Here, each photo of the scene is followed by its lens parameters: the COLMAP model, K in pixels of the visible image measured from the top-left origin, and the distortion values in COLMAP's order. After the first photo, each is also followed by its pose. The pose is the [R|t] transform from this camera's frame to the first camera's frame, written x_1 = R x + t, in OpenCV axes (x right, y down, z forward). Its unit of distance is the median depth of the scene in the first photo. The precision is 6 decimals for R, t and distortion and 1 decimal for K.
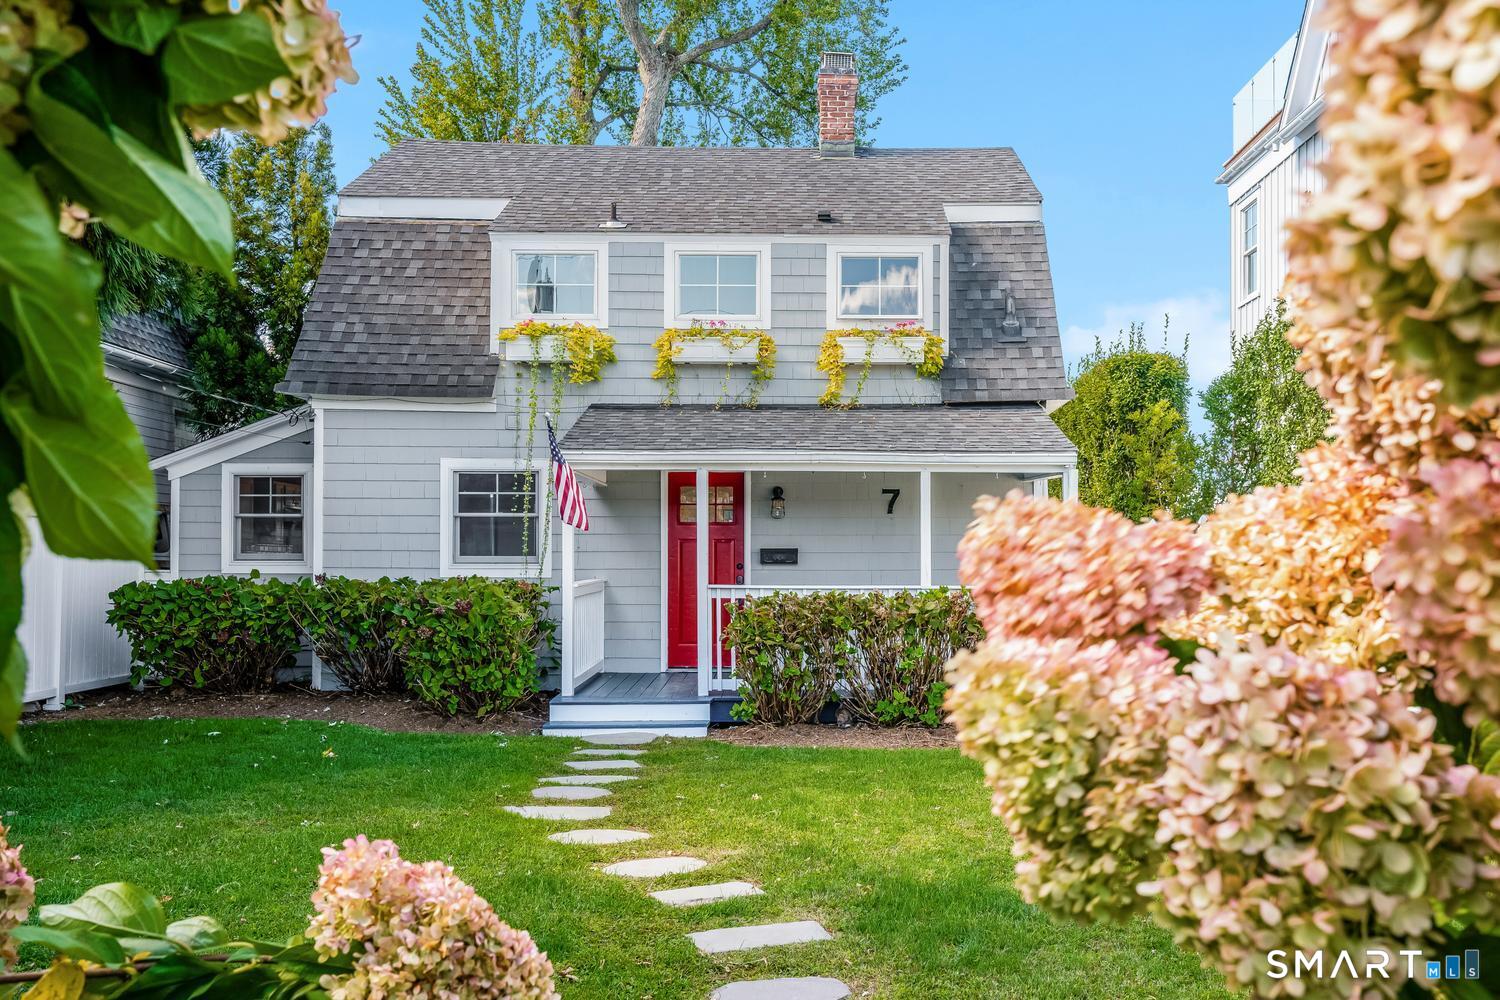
lens RADIAL K [[1482.3, 0, 884.9], [0, 1482.3, 502.3], [0, 0, 1]] dist [0.003846, 0.007172]
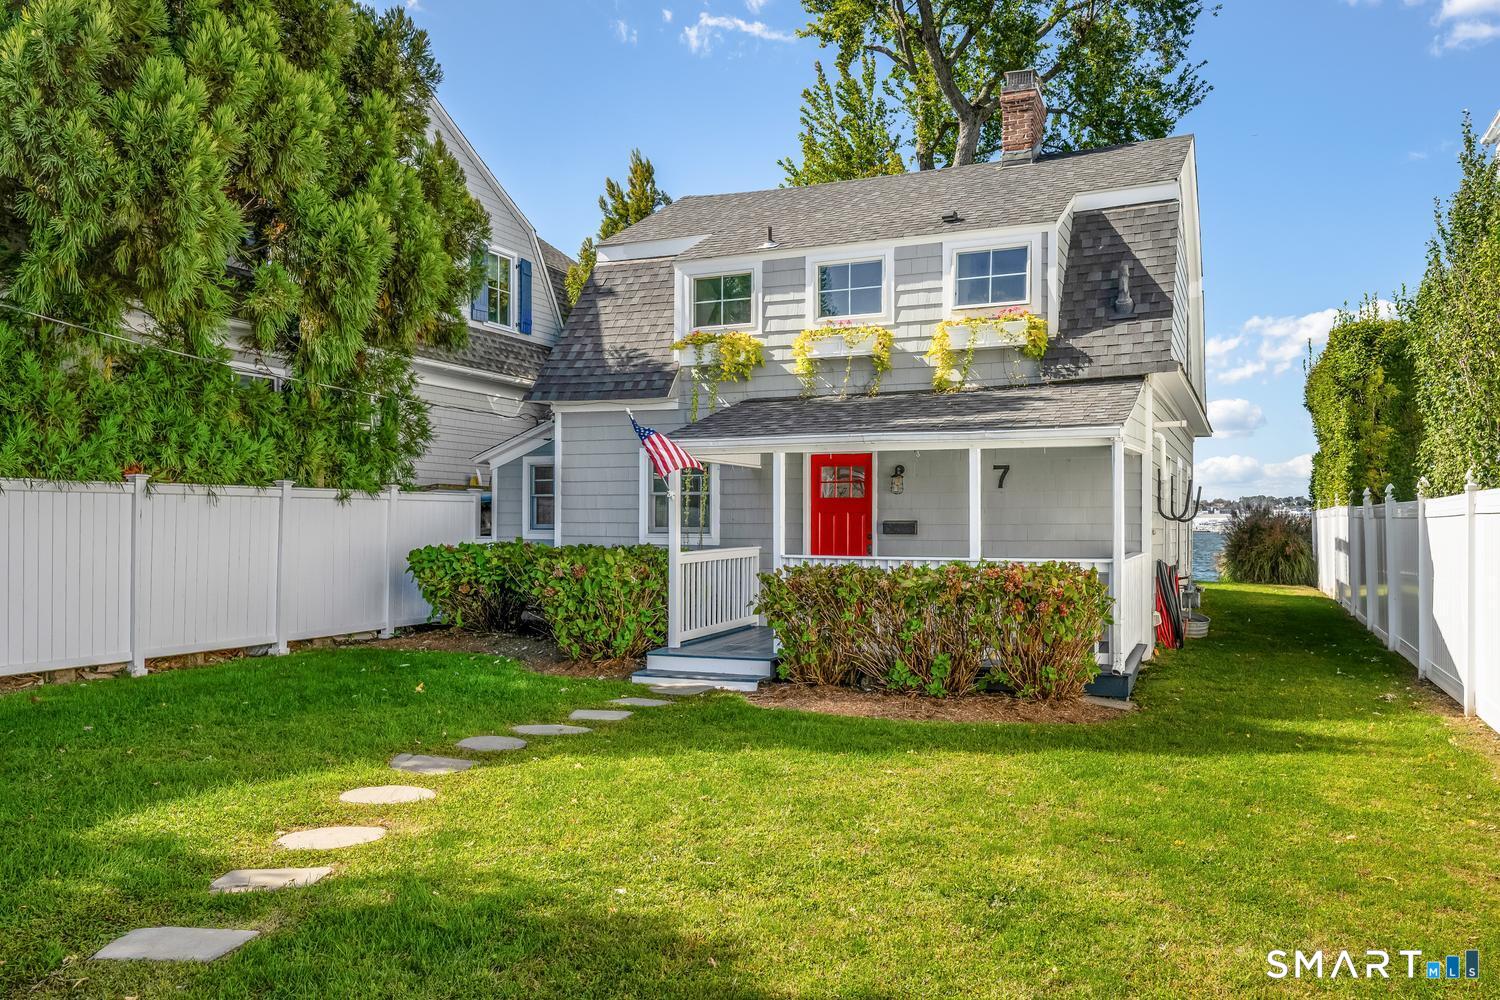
lens RADIAL K [[1141.8, 0, 750.0], [0, 1141.8, 500.0], [0, 0, 1]] dist [0.001456, -0.001583]
pose [[0.901766, -0.009020, -0.432131, 0.196373], [0.017759, 0.999711, 0.016193, -0.000298], [0.431861, -0.022277, 0.901665, 0.176128]]
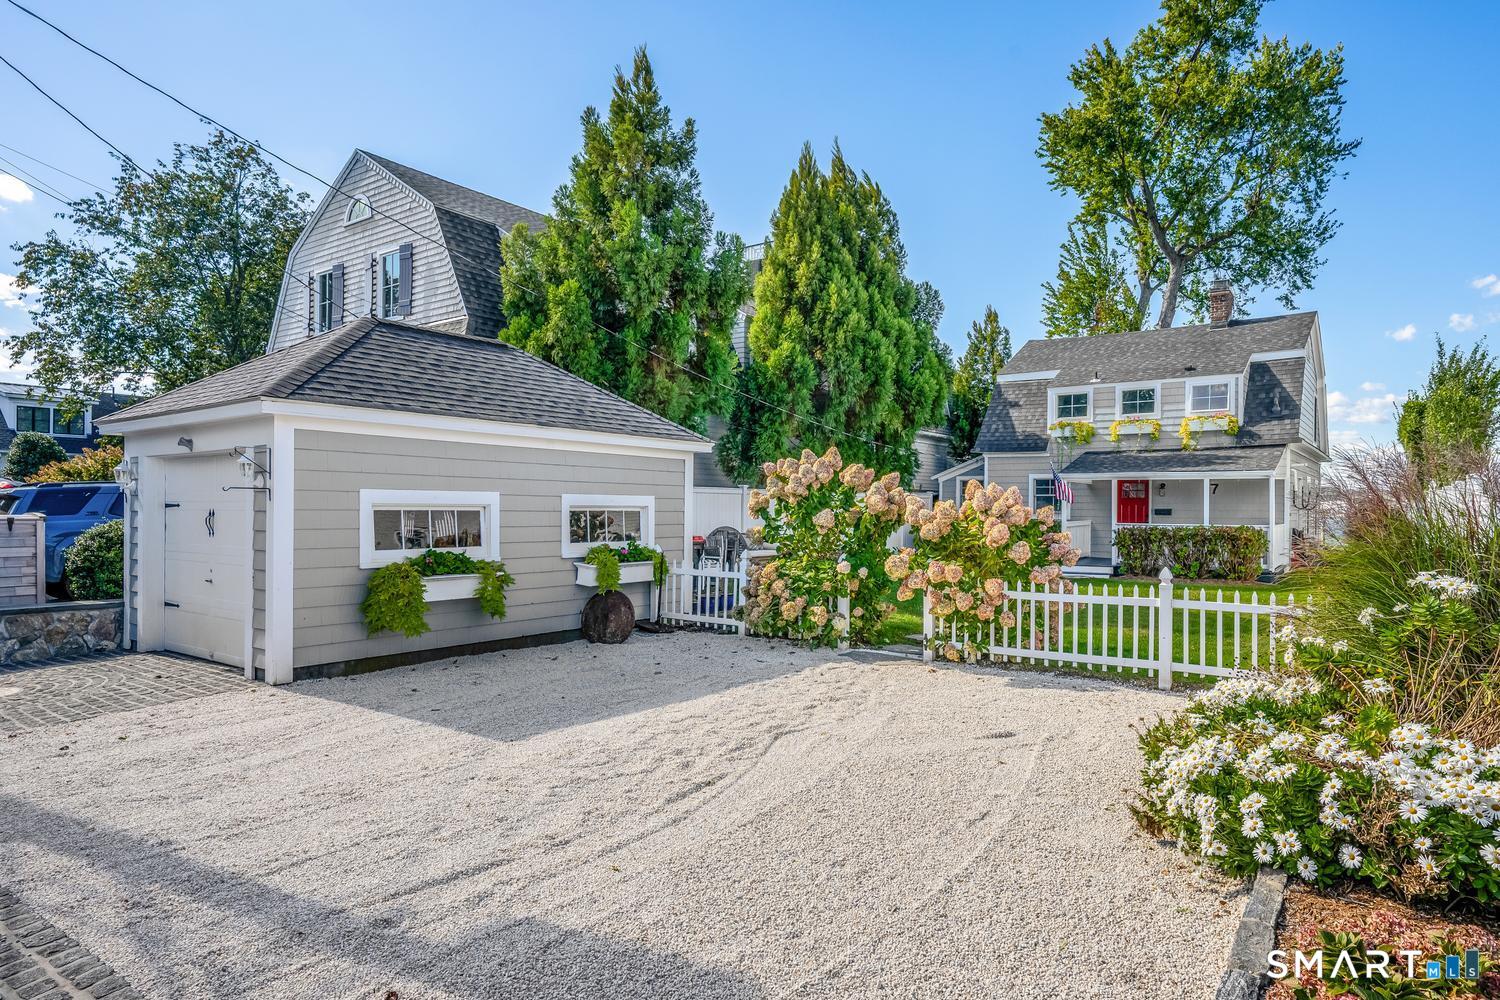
lens RADIAL K [[849.6, 0, 750.0], [0, 849.6, 500.0], [0, 0, 1]] dist [-0.036240, -0.000282]
pose [[0.767640, -0.000203, -0.640882, 0.291662], [0.017433, 0.999637, 0.020565, -0.023115], [0.640645, -0.026959, 0.767364, -0.494671]]
